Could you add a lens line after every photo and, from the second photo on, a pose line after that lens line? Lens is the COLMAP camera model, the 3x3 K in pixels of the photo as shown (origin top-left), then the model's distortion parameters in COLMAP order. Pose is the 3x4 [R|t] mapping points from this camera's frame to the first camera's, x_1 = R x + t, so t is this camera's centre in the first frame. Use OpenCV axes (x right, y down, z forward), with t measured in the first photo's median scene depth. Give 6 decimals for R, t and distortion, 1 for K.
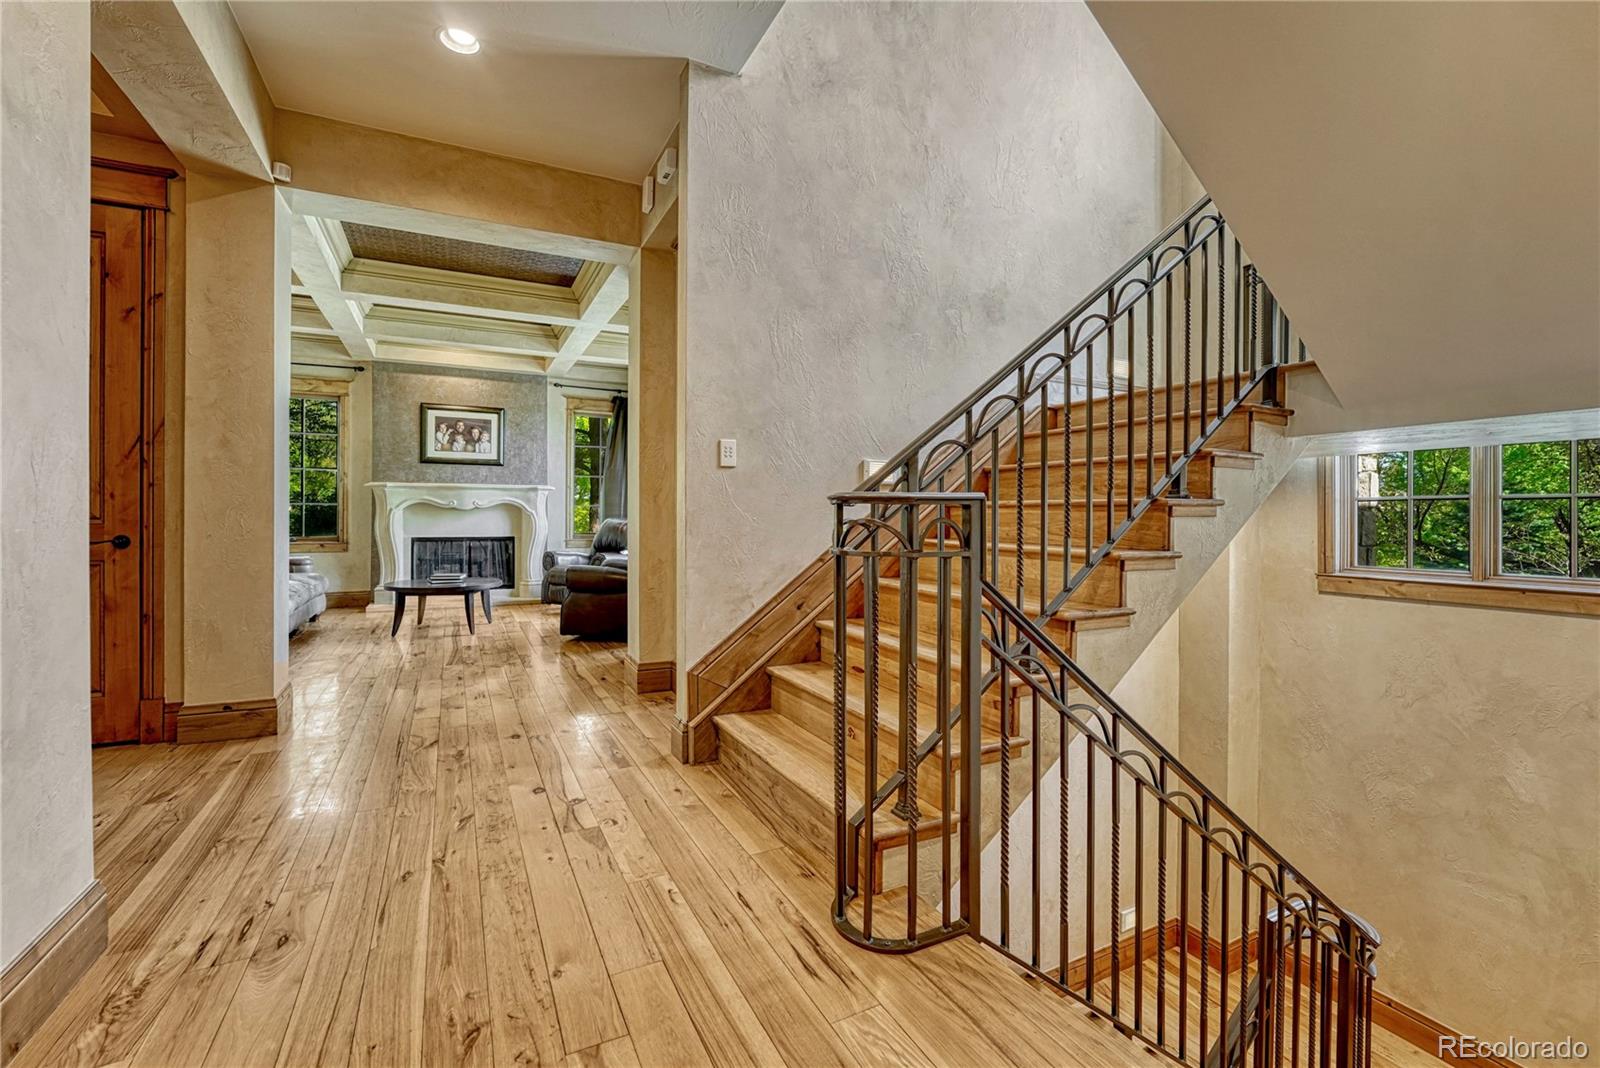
lens RADIAL K [[664.8, 0, 796.7], [0, 664.8, 528.1], [0, 0, 1]] dist [-0.008031, 0.000233]
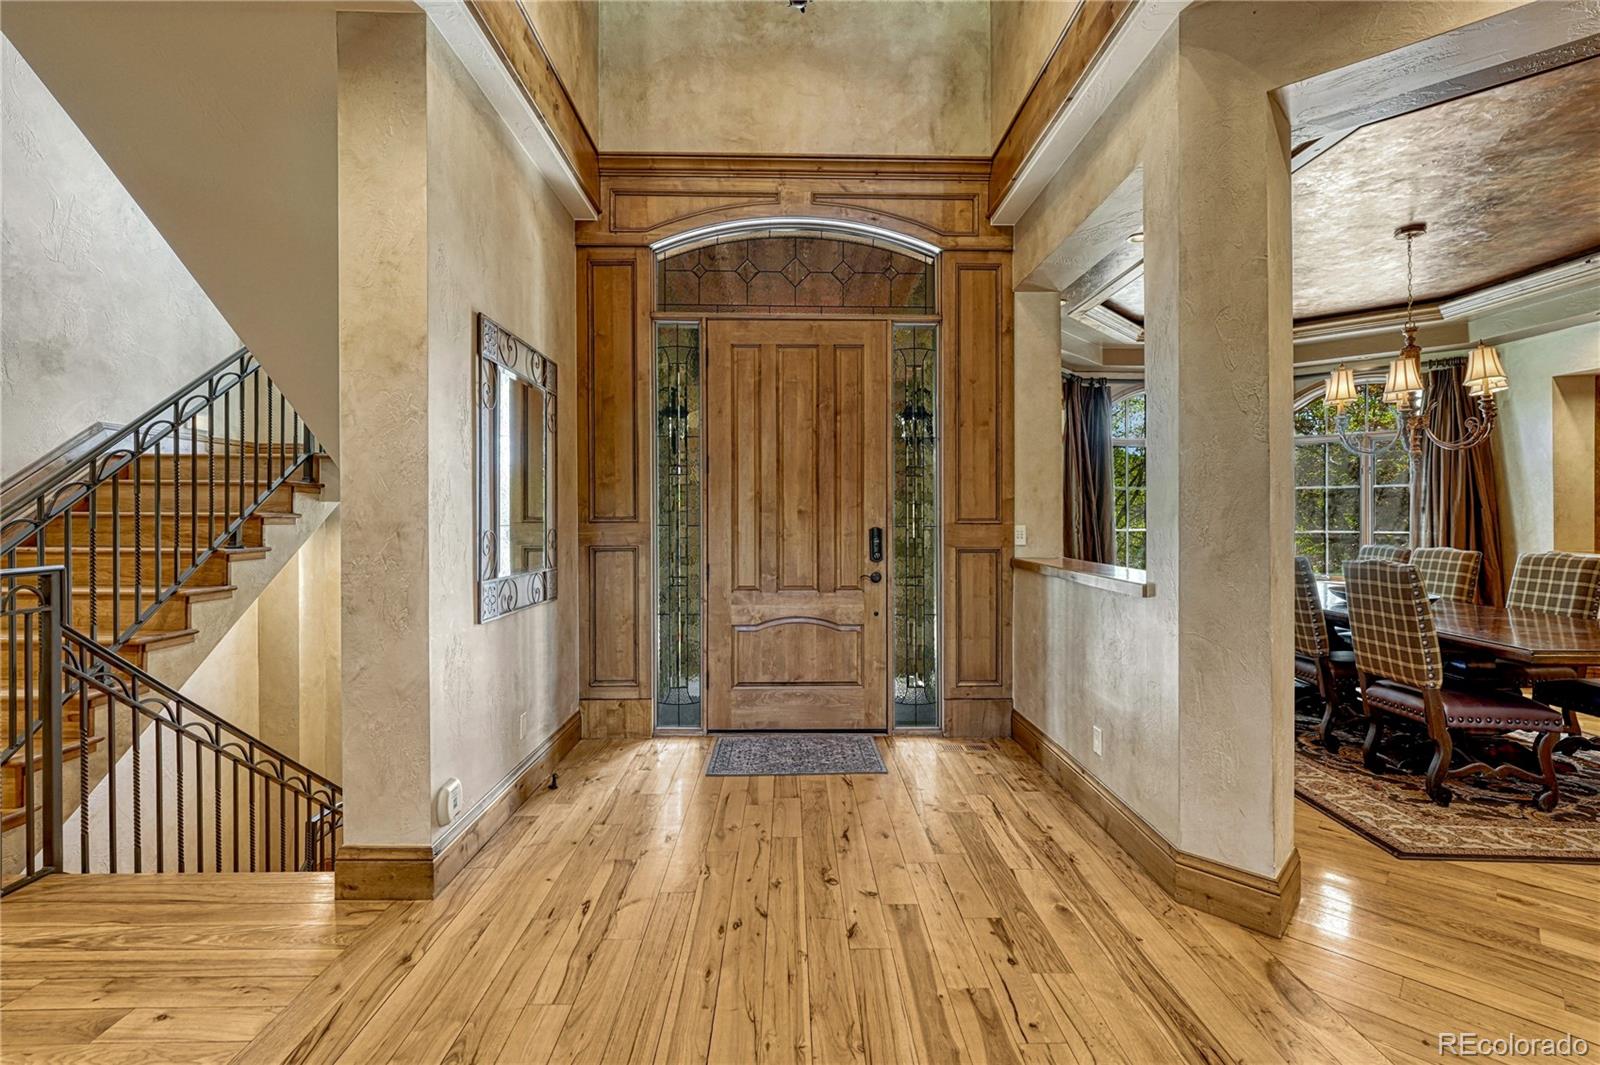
lens RADIAL K [[716.5, 0, 796.5], [0, 716.5, 517.4], [0, 0, 1]] dist [-0.002442, -0.000627]
pose [[0.434502, -0.004813, 0.900658, -0.309833], [0.012676, 0.999919, -0.000772, -0.099168], [-0.900582, 0.011752, 0.434528, -0.814840]]
